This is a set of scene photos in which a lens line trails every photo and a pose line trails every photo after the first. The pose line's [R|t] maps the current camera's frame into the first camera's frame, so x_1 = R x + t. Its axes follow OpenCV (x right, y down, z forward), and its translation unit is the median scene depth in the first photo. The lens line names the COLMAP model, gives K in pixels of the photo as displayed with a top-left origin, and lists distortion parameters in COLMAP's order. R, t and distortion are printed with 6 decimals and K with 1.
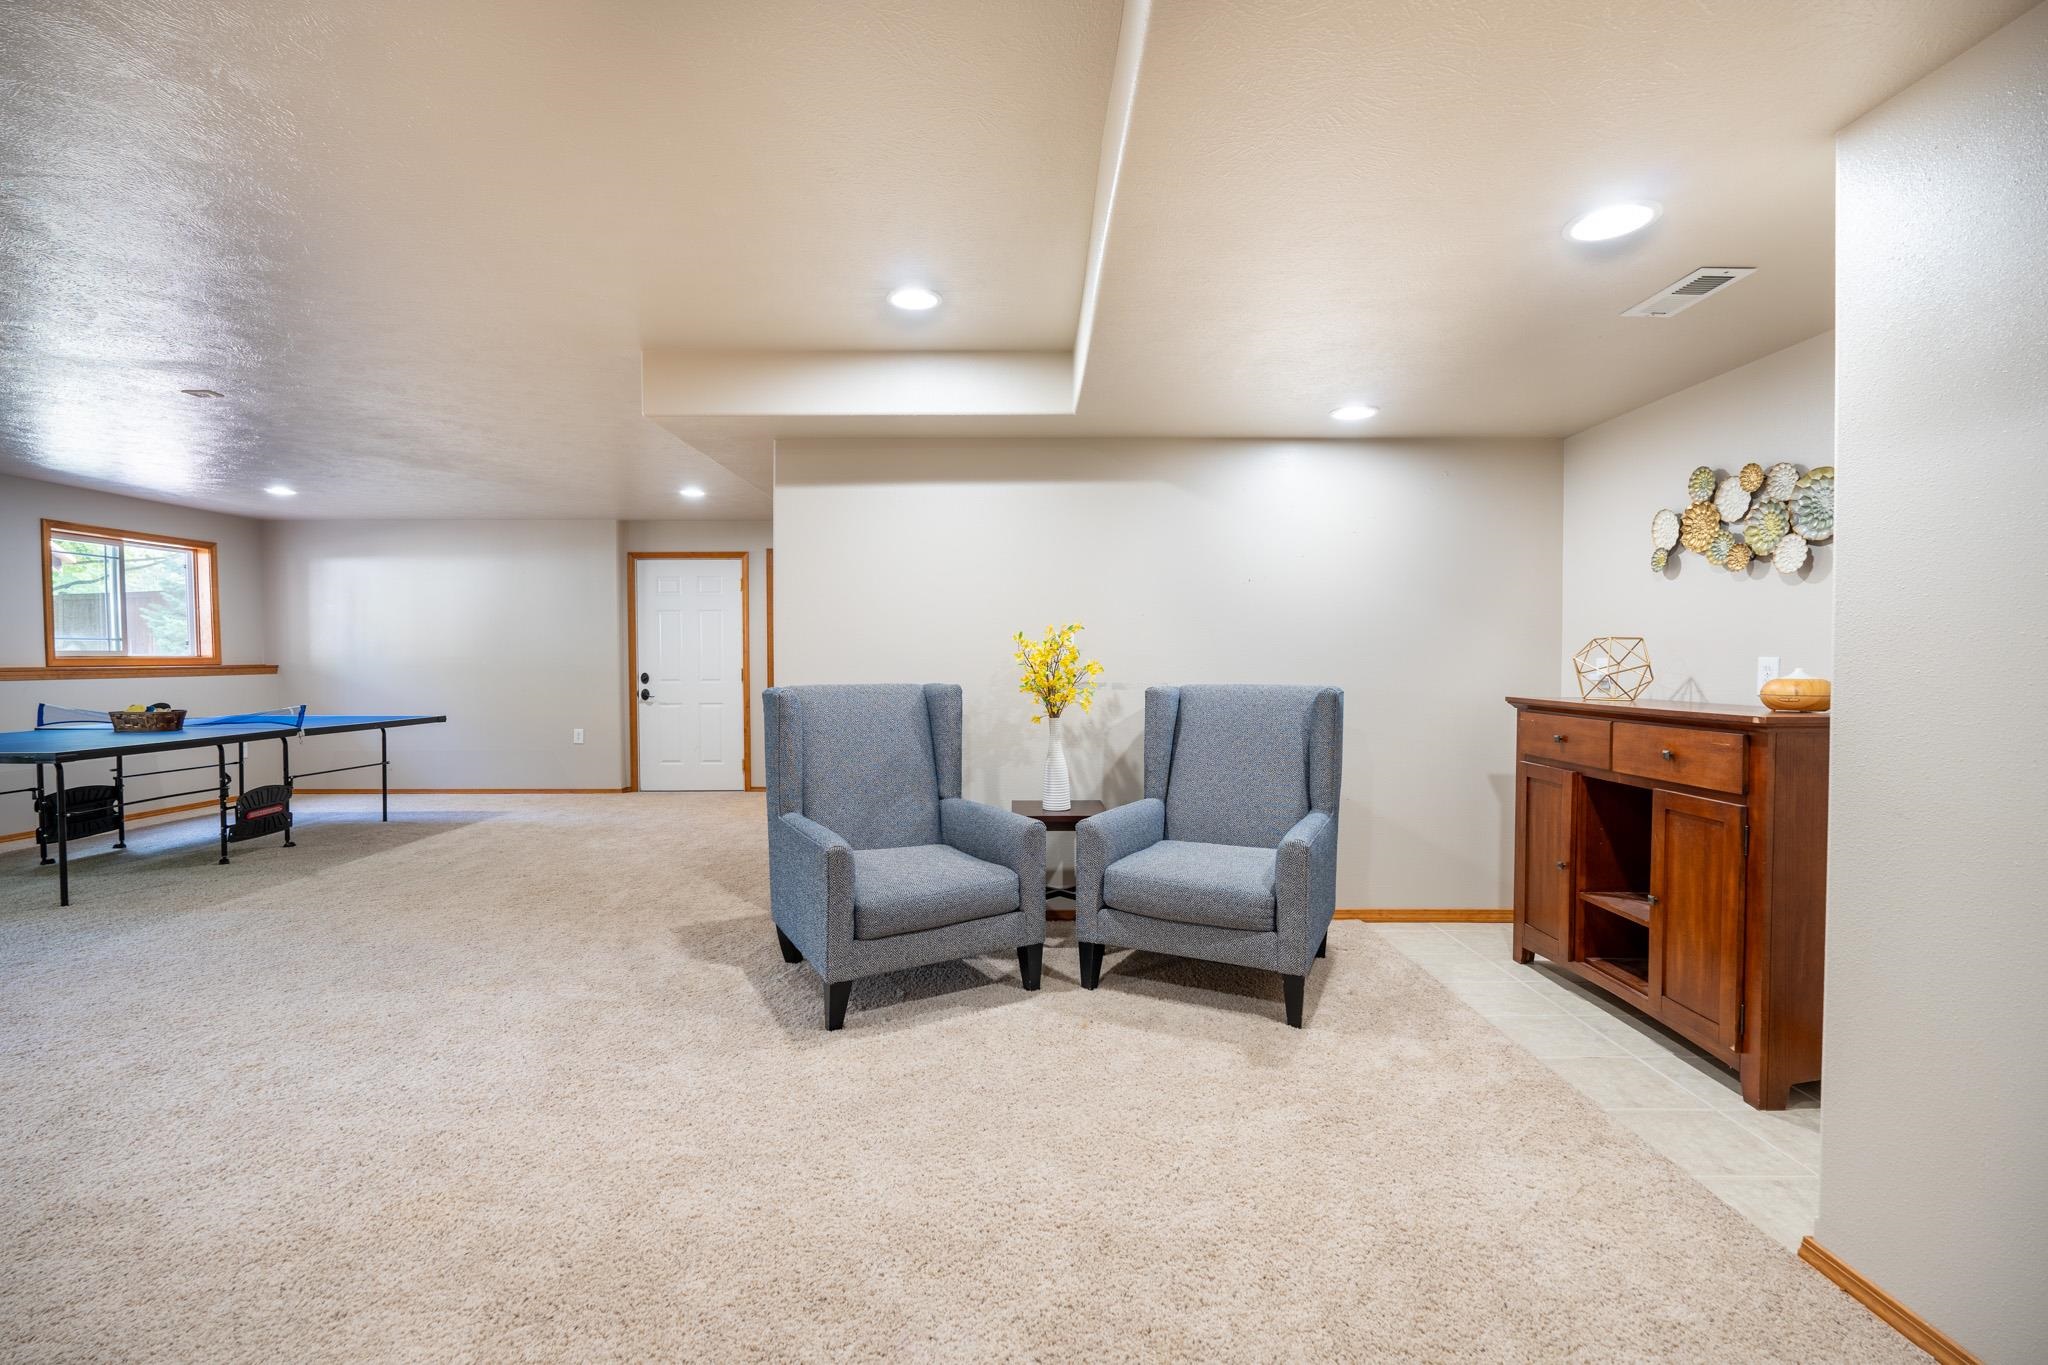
lens RADIAL K [[895.4, 0, 1031.0], [0, 895.4, 685.8], [0, 0, 1]] dist [-0.005930, 0.000686]
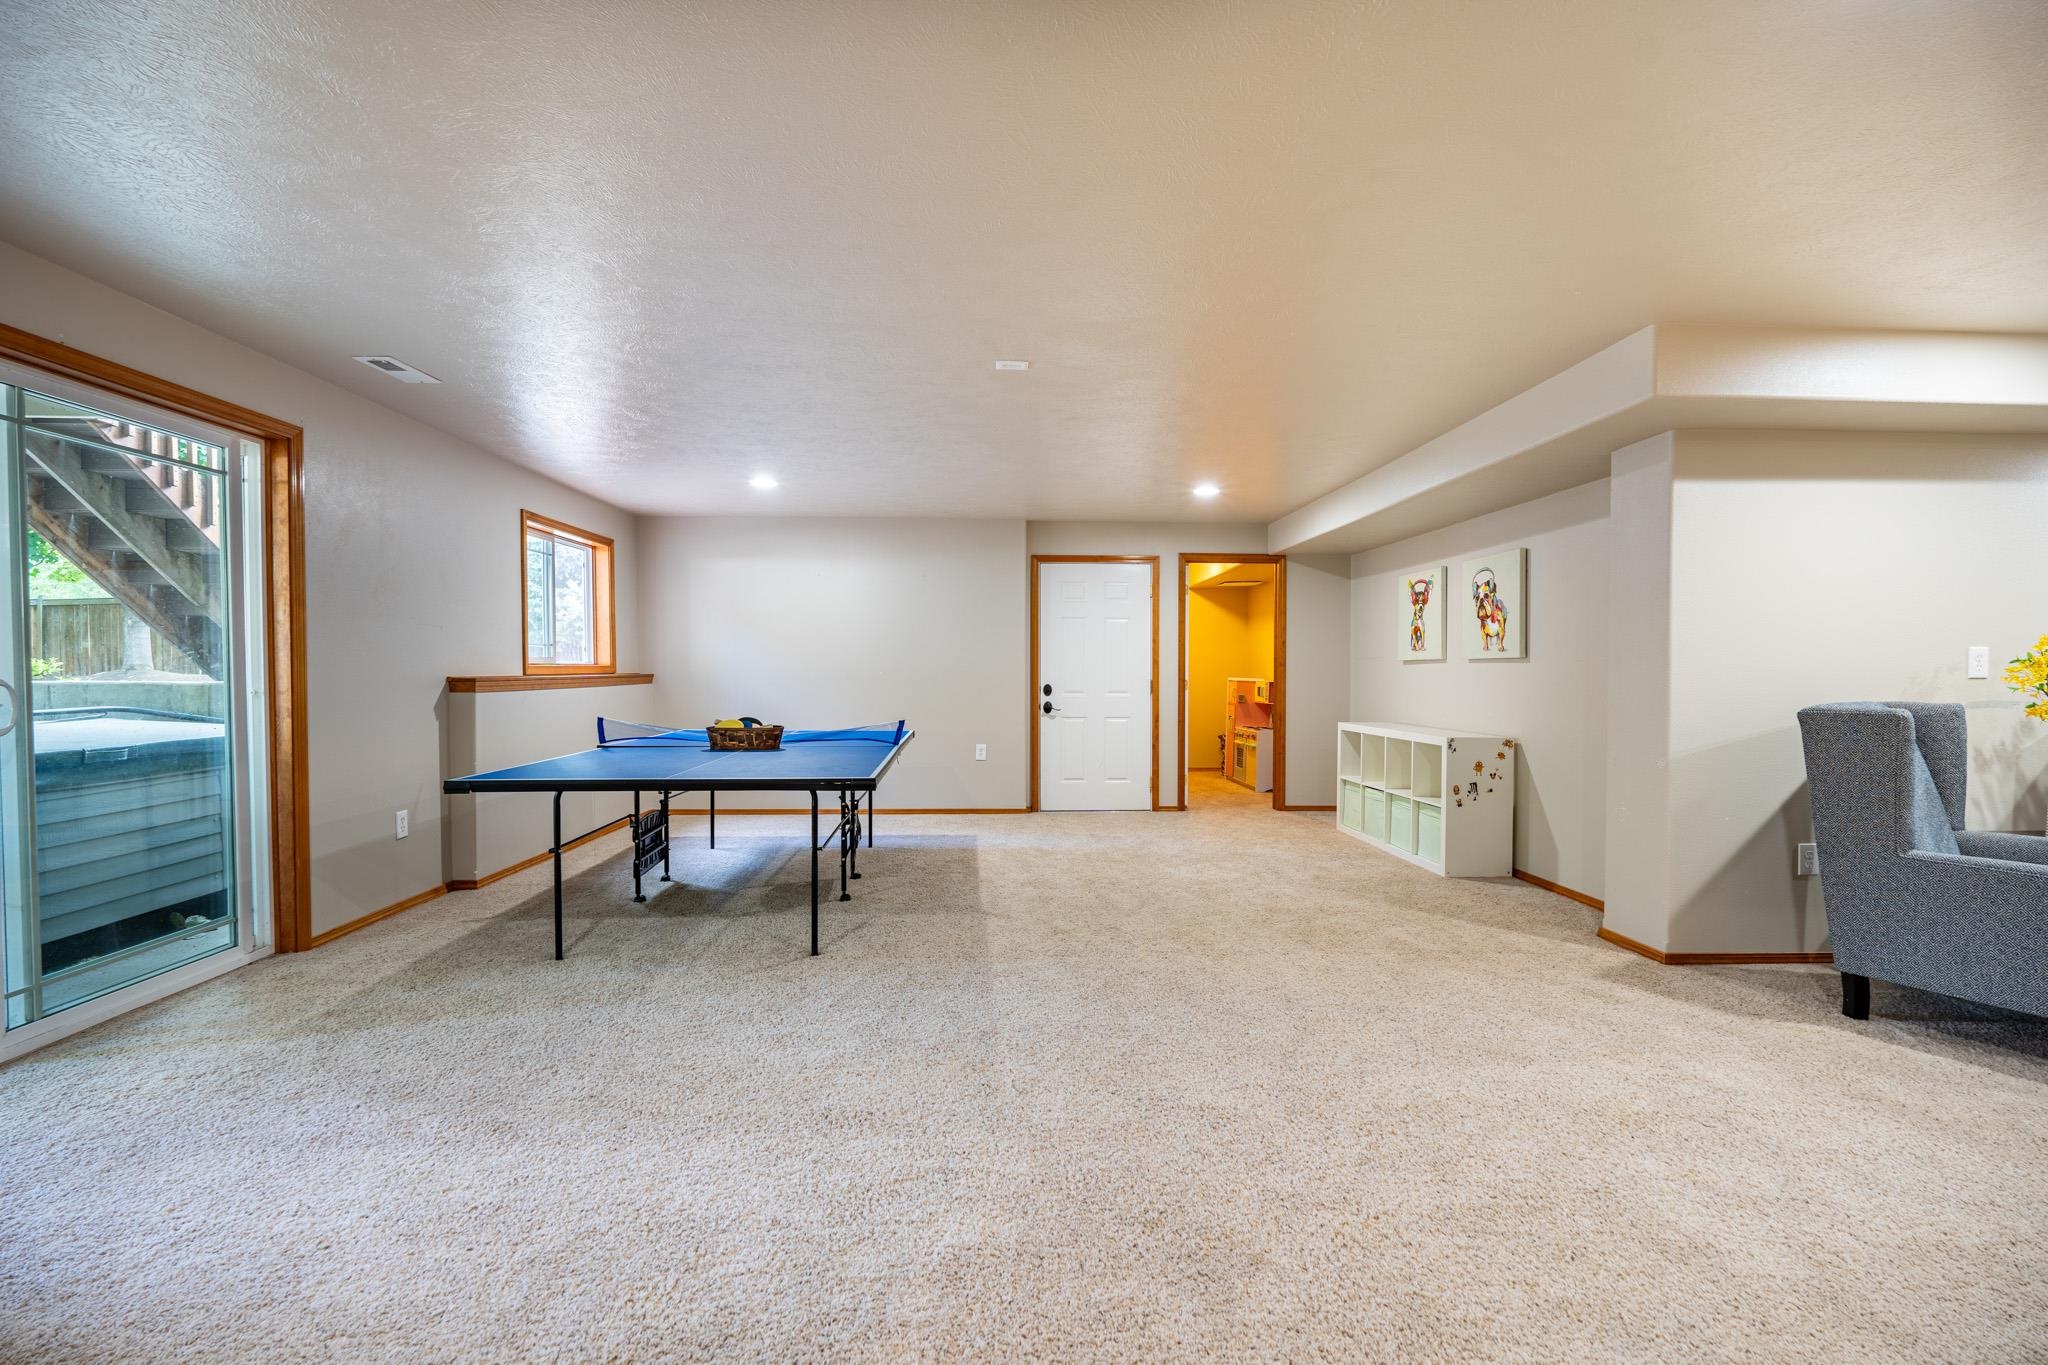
lens RADIAL K [[895.4, 0, 1018.0], [0, 895.4, 684.6], [0, 0, 1]] dist [-0.005930, 0.000686]
pose [[0.999256, 0.004696, 0.038293, -0.534232], [-0.004200, 0.999906, -0.013018, -0.002255], [-0.038350, 0.012848, 0.999182, 0.071918]]
